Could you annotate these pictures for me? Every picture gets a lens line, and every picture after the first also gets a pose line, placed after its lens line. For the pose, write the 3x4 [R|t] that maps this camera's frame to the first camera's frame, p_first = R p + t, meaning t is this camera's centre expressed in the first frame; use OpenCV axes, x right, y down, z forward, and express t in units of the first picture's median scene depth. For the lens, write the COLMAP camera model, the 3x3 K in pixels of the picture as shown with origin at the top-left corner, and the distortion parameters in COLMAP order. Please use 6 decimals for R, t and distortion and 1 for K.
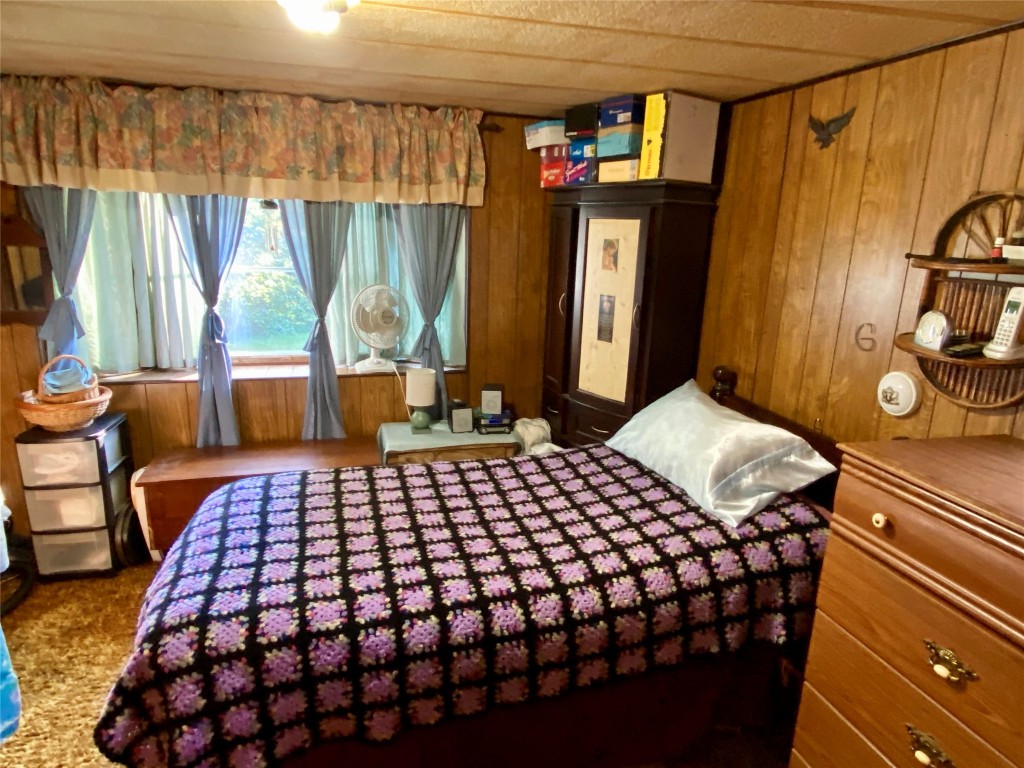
lens RADIAL K [[608.7, 0, 507.5], [0, 608.7, 381.2], [0, 0, 1]] dist [0.048428, -0.047609]
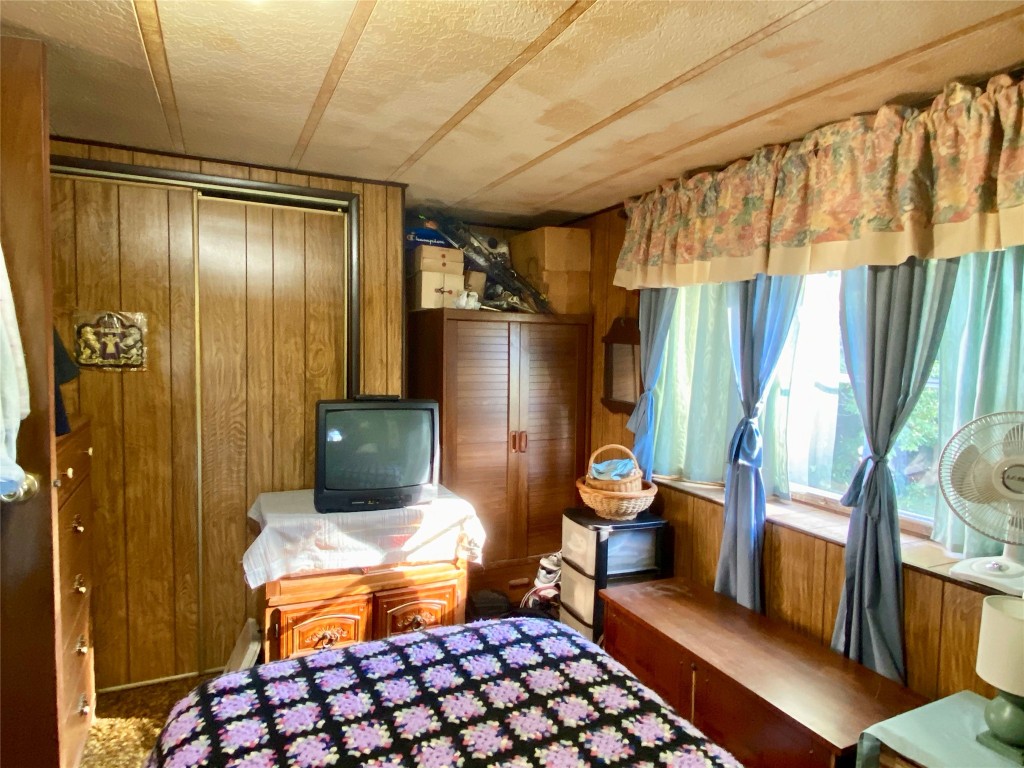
lens RADIAL K [[608.7, 0, 507.5], [0, 608.7, 381.2], [0, 0, 1]] dist [0.048428, -0.047609]
pose [[0.186426, 0.039416, -0.981678, 0.239784], [-0.250864, 0.967983, -0.008775, -0.088316], [0.949901, 0.247904, 0.190345, 0.593438]]
